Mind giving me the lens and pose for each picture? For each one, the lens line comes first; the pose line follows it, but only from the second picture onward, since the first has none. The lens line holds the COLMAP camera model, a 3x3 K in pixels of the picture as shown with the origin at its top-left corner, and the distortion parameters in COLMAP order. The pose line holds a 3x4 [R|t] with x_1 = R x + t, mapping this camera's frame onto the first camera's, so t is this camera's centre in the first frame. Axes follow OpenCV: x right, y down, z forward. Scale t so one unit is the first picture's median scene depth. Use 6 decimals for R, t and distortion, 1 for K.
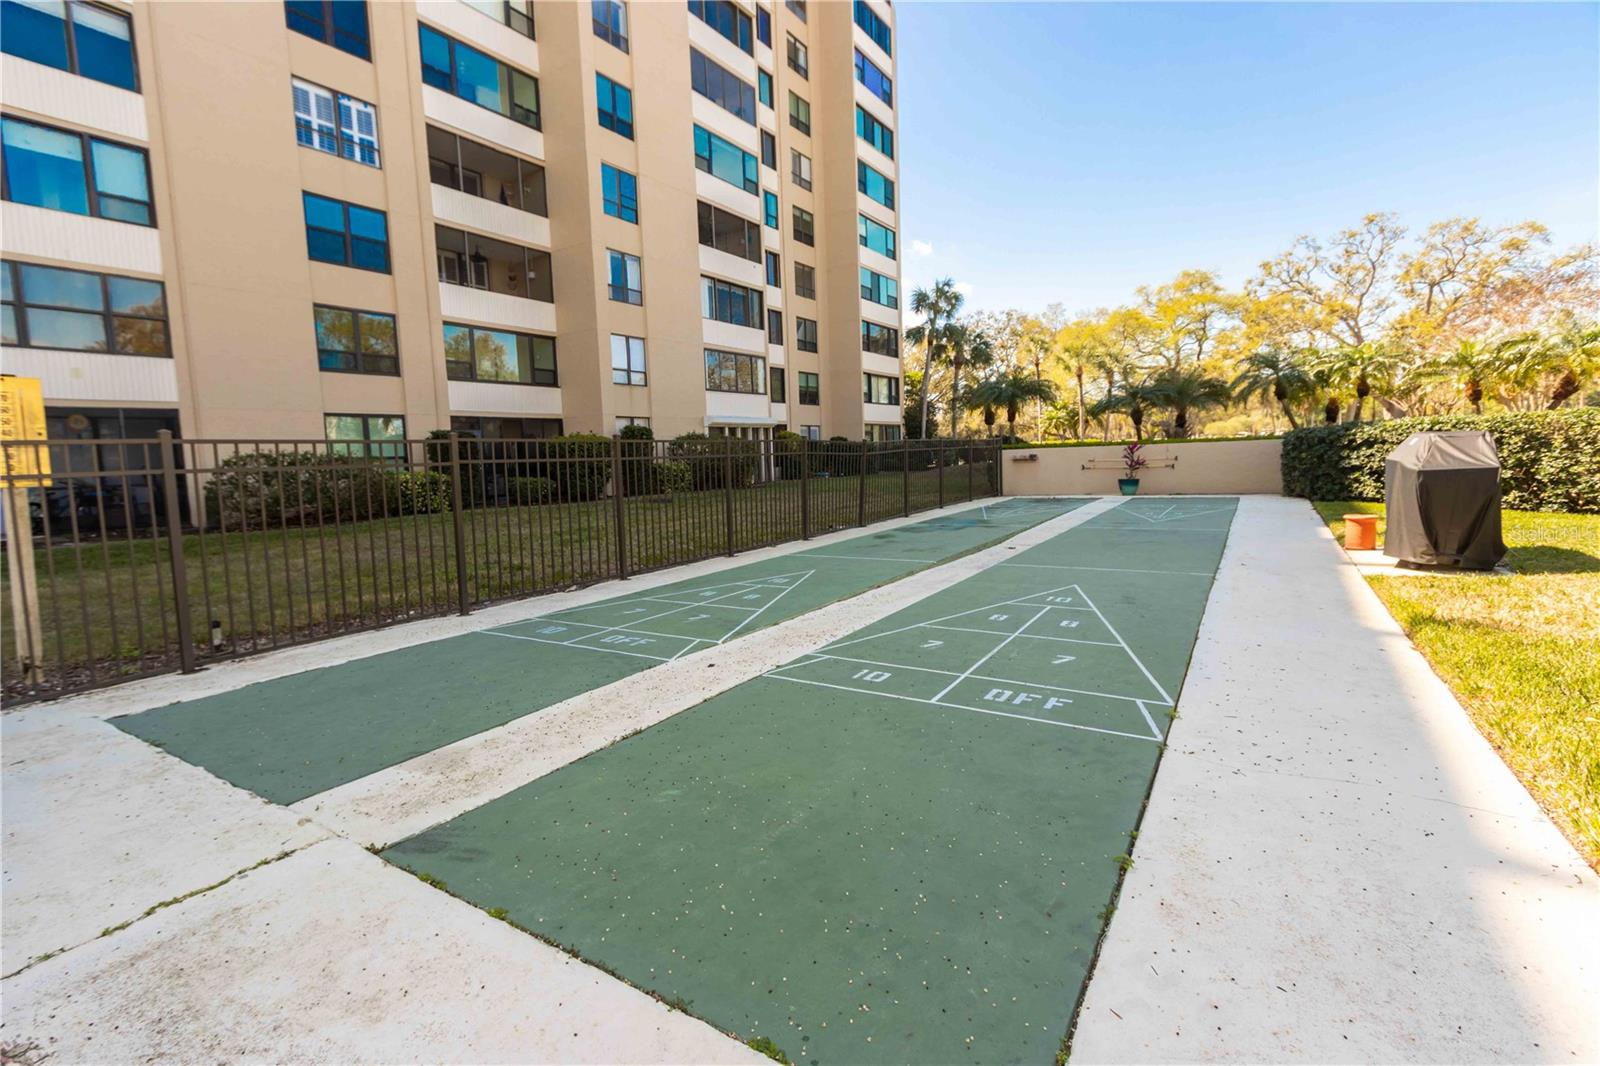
lens RADIAL K [[717.9, 0, 800.0], [0, 717.9, 533.0], [0, 0, 1]] dist [-0.000542, -0.000807]
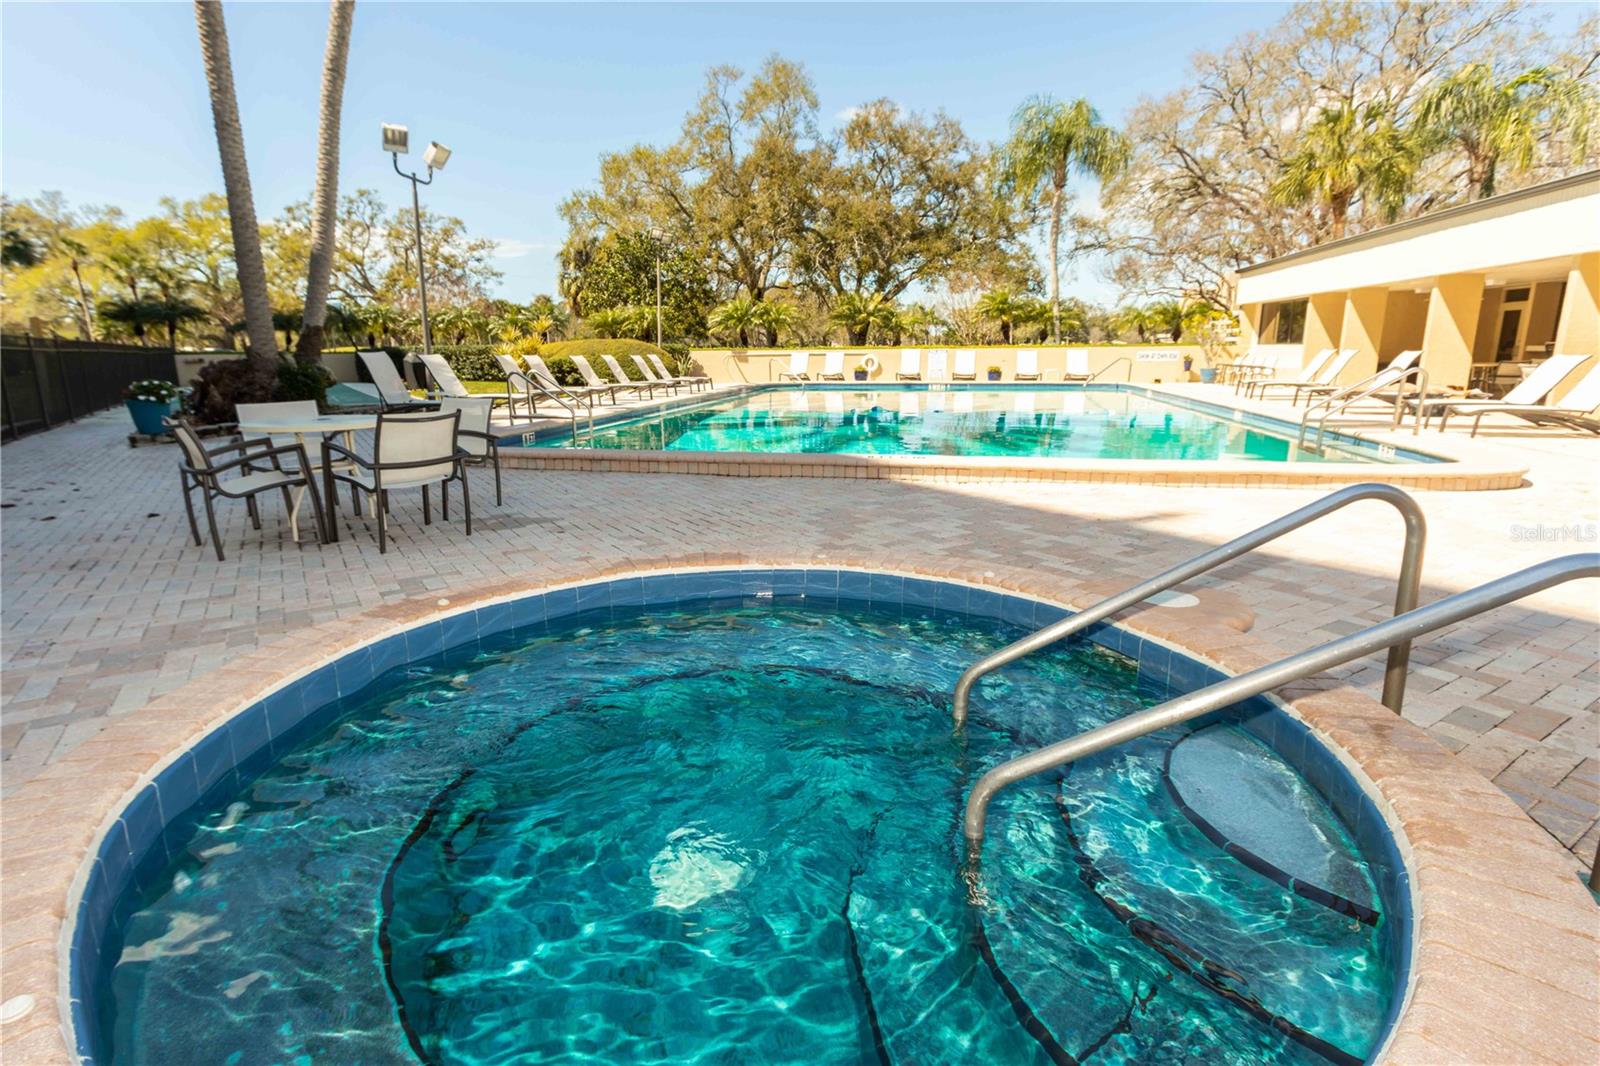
lens RADIAL K [[860.9, 0, 800.0], [0, 860.9, 533.0], [0, 0, 1]] dist [-0.005846, -0.003045]
pose [[0.435335, -0.153424, 0.887099, -0.349036], [0.086001, 0.987952, 0.128662, 0.057275], [-0.896151, 0.020280, 0.443285, -0.410493]]
